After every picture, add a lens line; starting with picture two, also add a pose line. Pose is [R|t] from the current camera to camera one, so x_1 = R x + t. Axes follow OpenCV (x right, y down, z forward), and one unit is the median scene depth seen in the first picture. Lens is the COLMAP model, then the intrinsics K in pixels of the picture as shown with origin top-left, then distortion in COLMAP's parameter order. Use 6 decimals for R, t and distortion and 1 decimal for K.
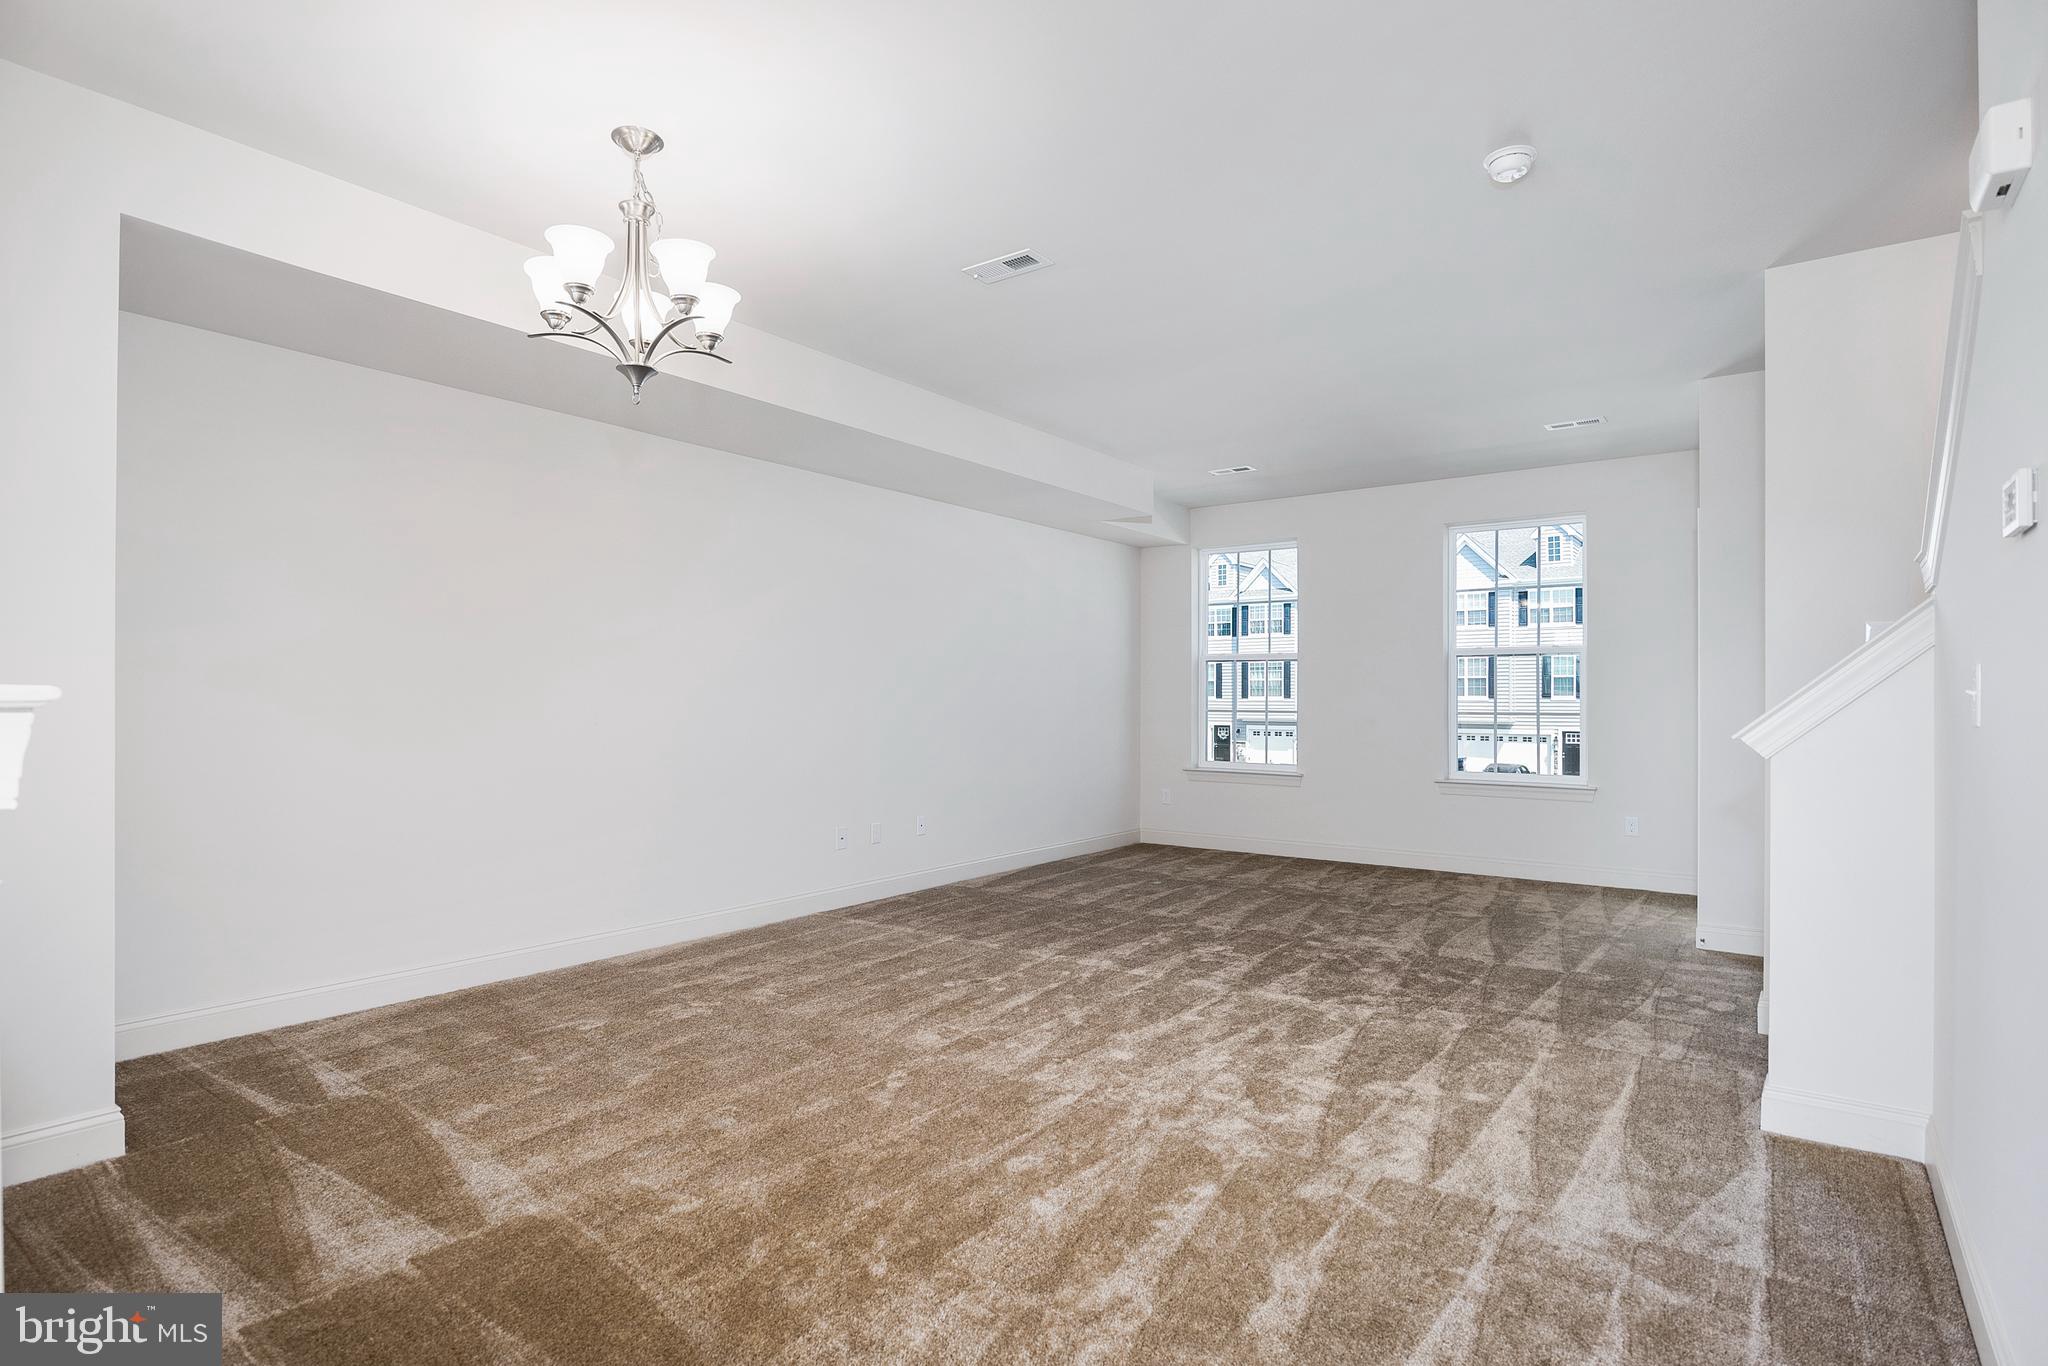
lens RADIAL K [[1072.3, 0, 1024.0], [0, 1072.3, 683.0], [0, 0, 1]] dist [-0.001749, -0.000210]
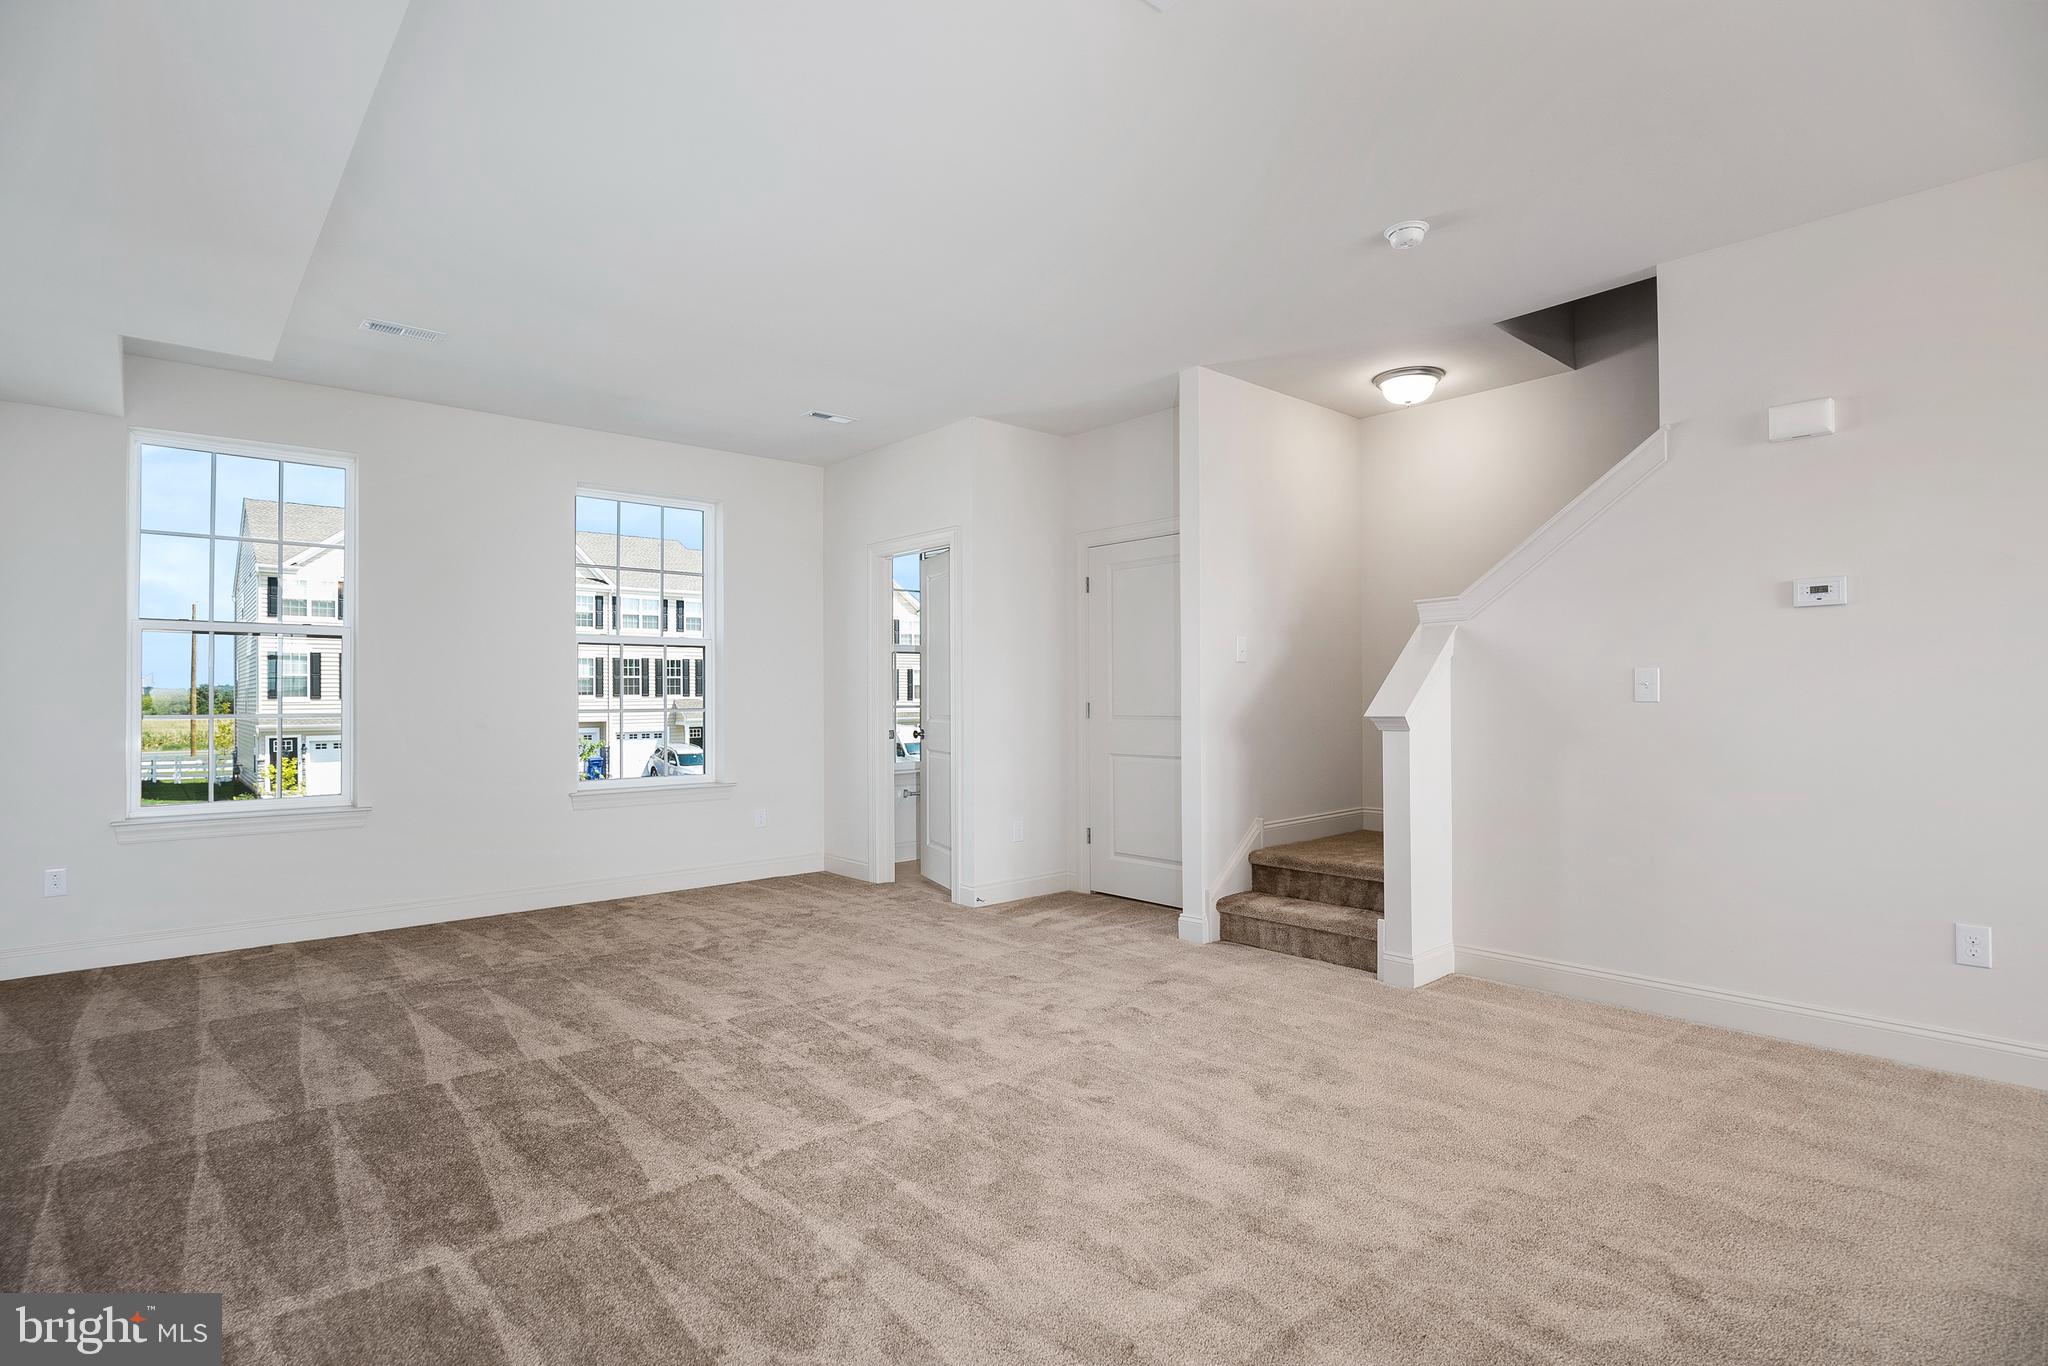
lens RADIAL K [[1015.3, 0, 1024.0], [0, 1015.3, 683.0], [0, 0, 1]] dist [-0.011574, -0.001030]
pose [[0.201415, 0.006959, 0.979481, -0.397651], [-0.003619, 0.999973, -0.006361, 0.009176], [-0.979499, -0.002264, 0.201435, 0.654233]]
